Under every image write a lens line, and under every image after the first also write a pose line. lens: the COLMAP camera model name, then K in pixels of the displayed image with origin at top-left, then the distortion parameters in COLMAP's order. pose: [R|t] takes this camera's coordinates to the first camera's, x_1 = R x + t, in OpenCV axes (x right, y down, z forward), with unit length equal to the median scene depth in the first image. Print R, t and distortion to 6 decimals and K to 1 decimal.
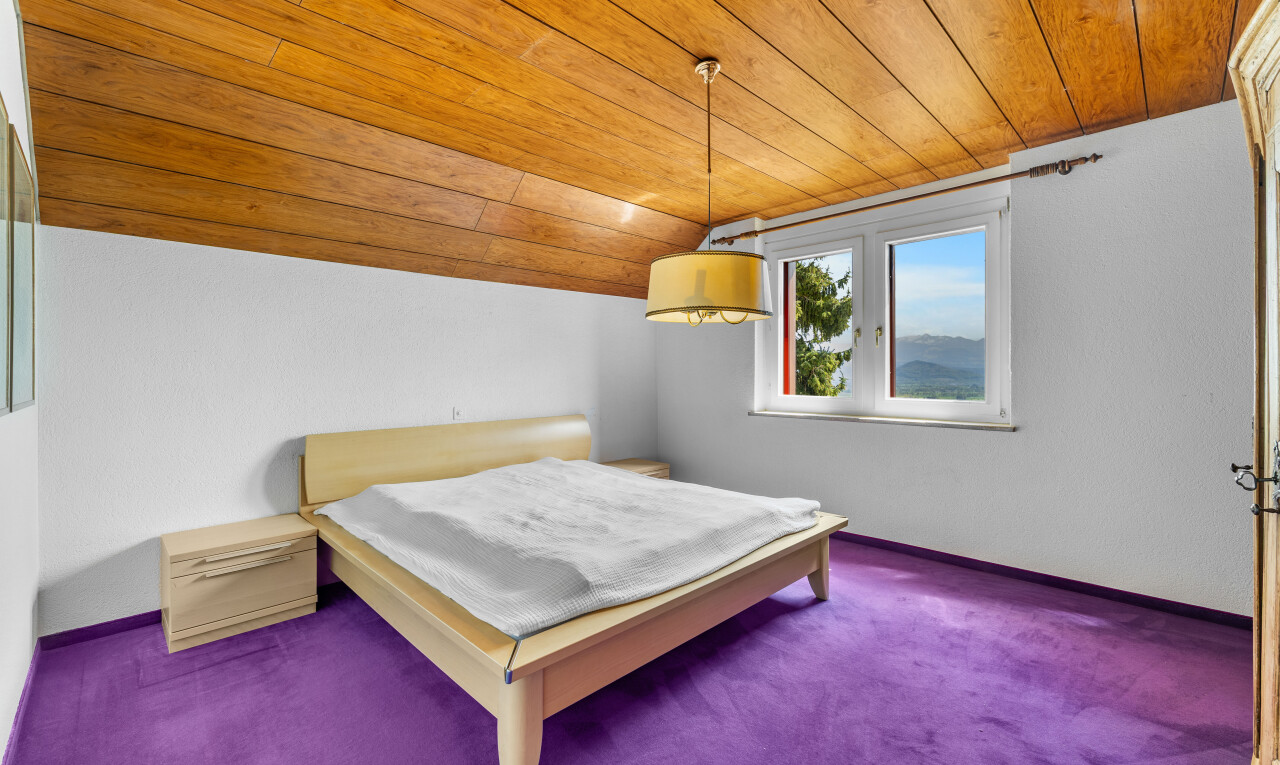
lens RADIAL K [[531.0, 0, 637.7], [0, 531.0, 379.2], [0, 0, 1]] dist [0.000979, 0.000117]
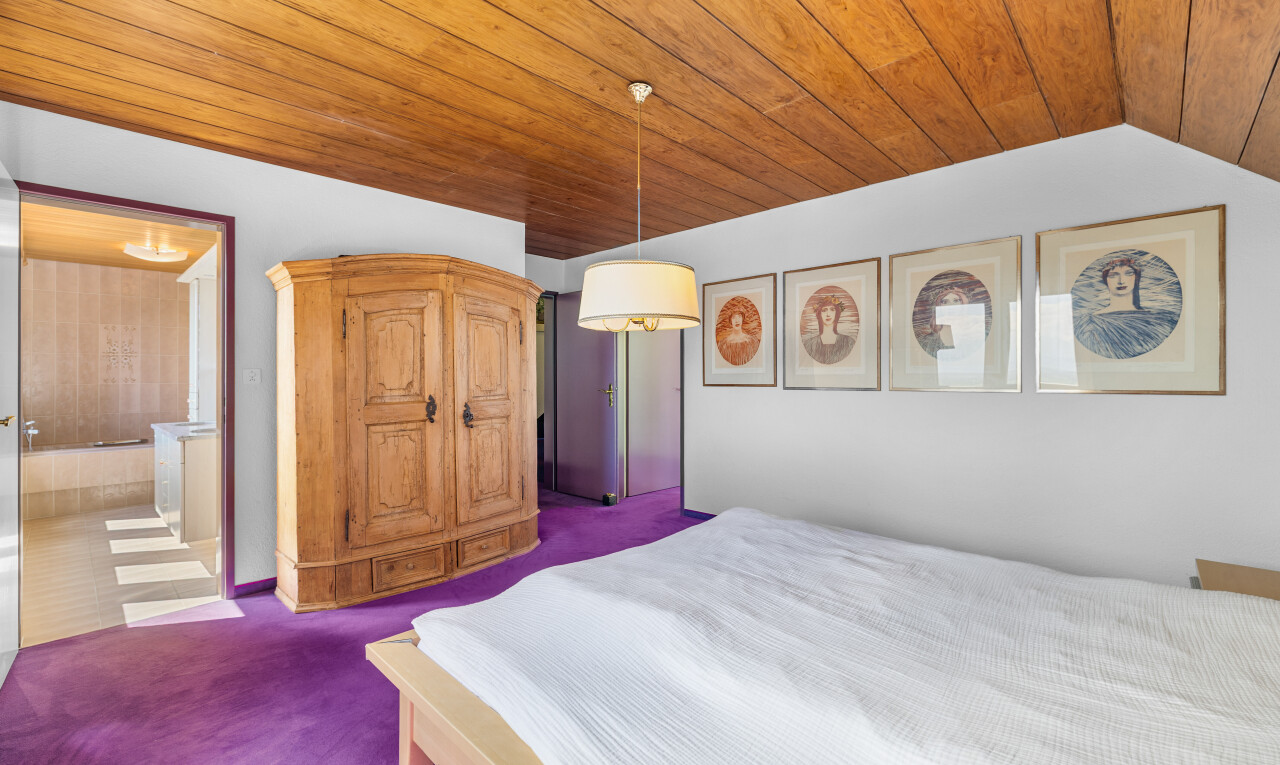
lens RADIAL K [[531.0, 0, 642.2], [0, 531.0, 379.7], [0, 0, 1]] dist [0.000979, 0.000117]
pose [[-0.999723, 0.012426, -0.019991, 0.135403], [0.012150, 0.999830, 0.013890, -0.017513], [0.020160, 0.013643, -0.999704, 1.790859]]
